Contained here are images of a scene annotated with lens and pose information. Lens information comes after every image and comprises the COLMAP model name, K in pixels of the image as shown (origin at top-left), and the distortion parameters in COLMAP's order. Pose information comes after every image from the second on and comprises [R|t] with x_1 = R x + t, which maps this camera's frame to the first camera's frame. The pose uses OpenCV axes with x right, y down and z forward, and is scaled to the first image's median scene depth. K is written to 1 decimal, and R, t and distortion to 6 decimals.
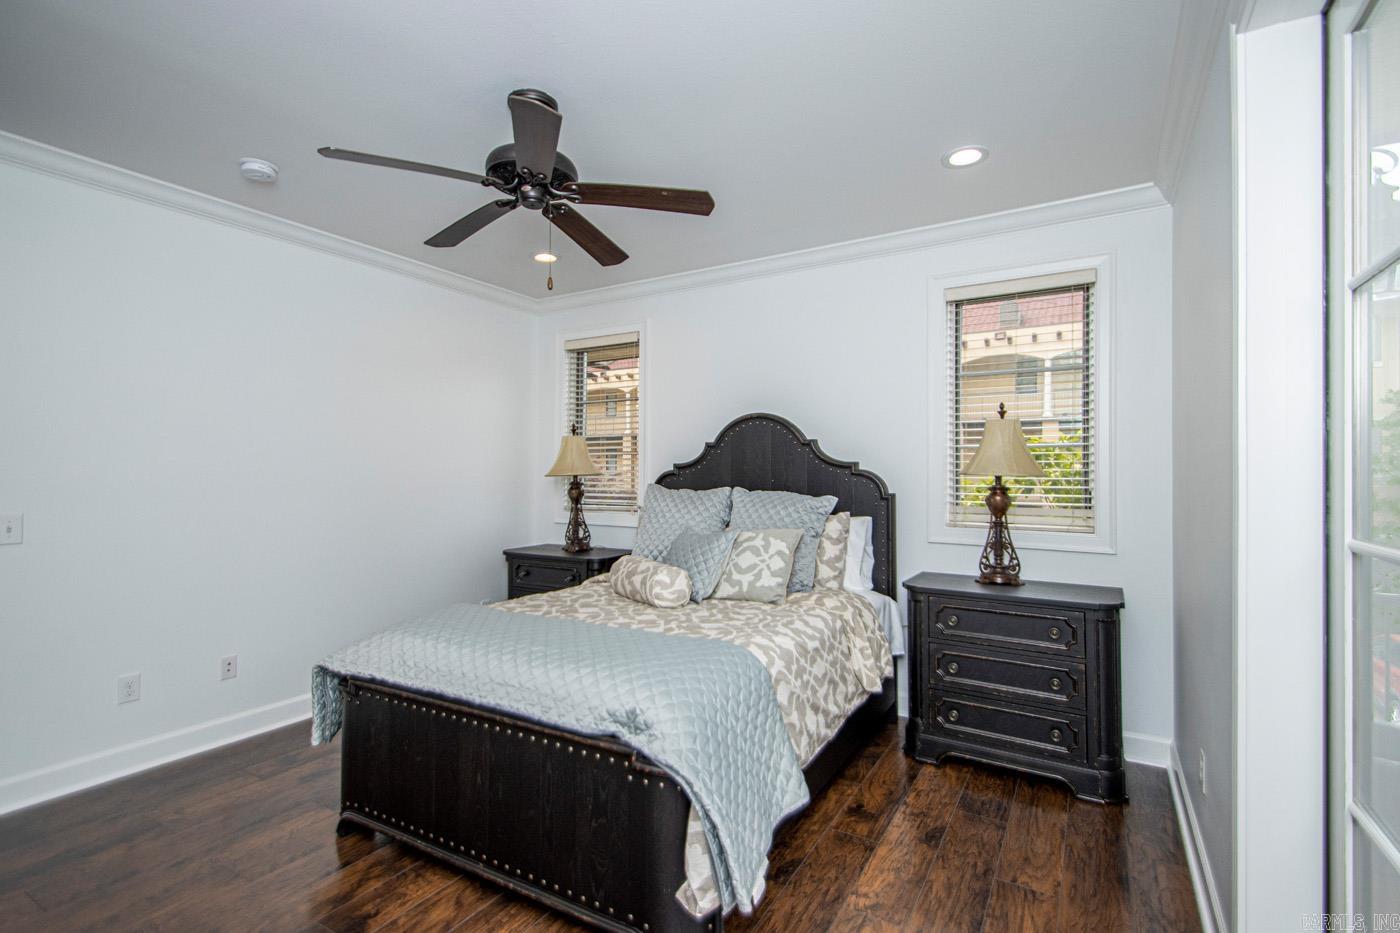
lens RADIAL K [[647.8, 0, 705.4], [0, 647.8, 471.3], [0, 0, 1]] dist [0.015828, -0.000132]
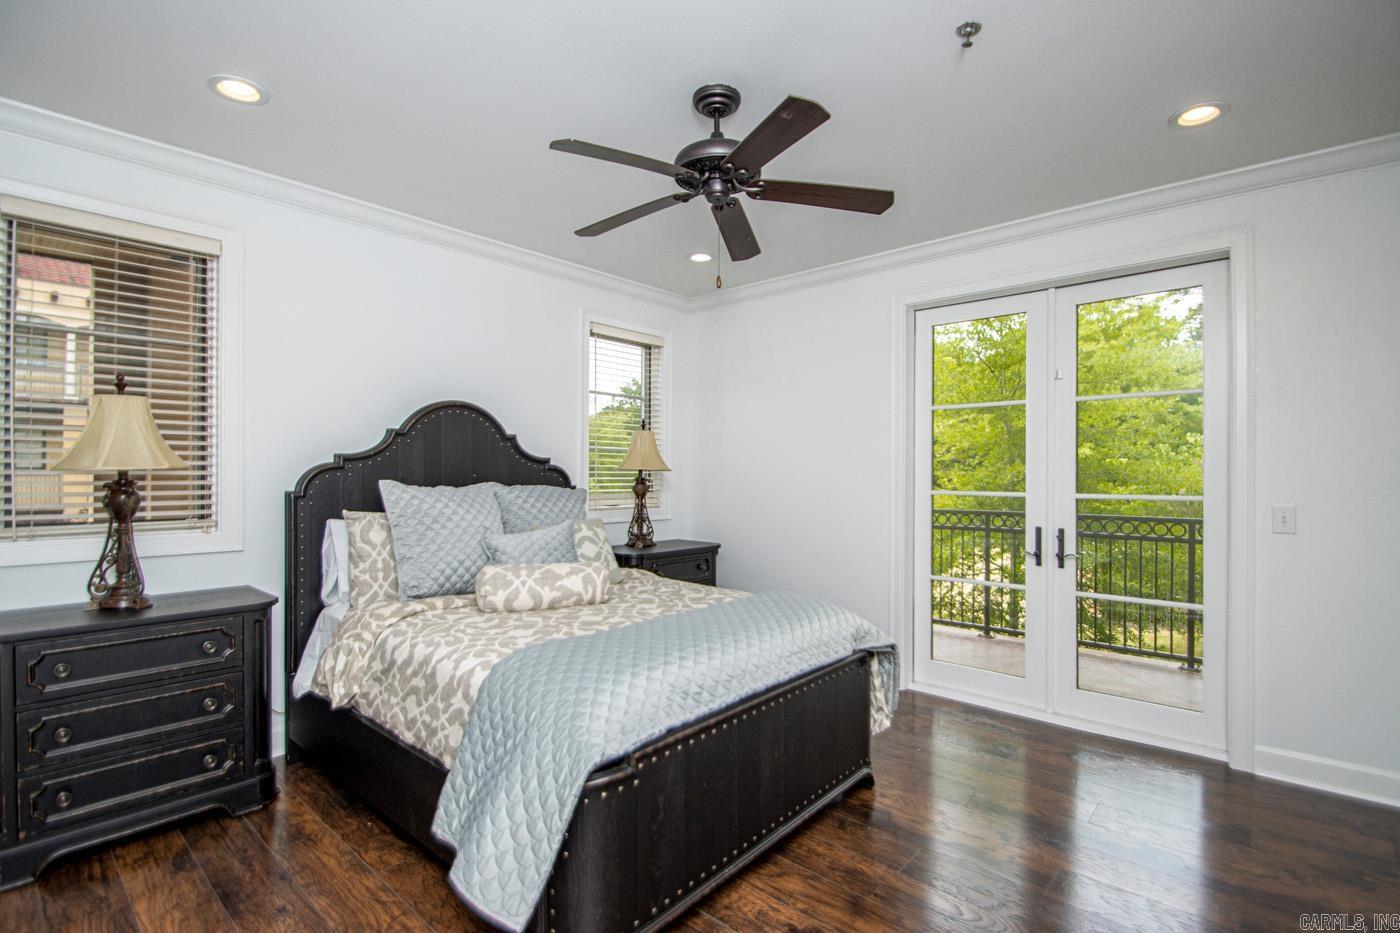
lens RADIAL K [[679.3, 0, 700.0], [0, 679.3, 466.5], [0, 0, 1]] dist [0.021482, -0.000163]
pose [[0.186485, 0.006394, 0.982437, -0.981511], [-0.007232, 0.999961, -0.005135, 0.005441], [-0.982431, -0.006148, 0.186524, 0.611807]]
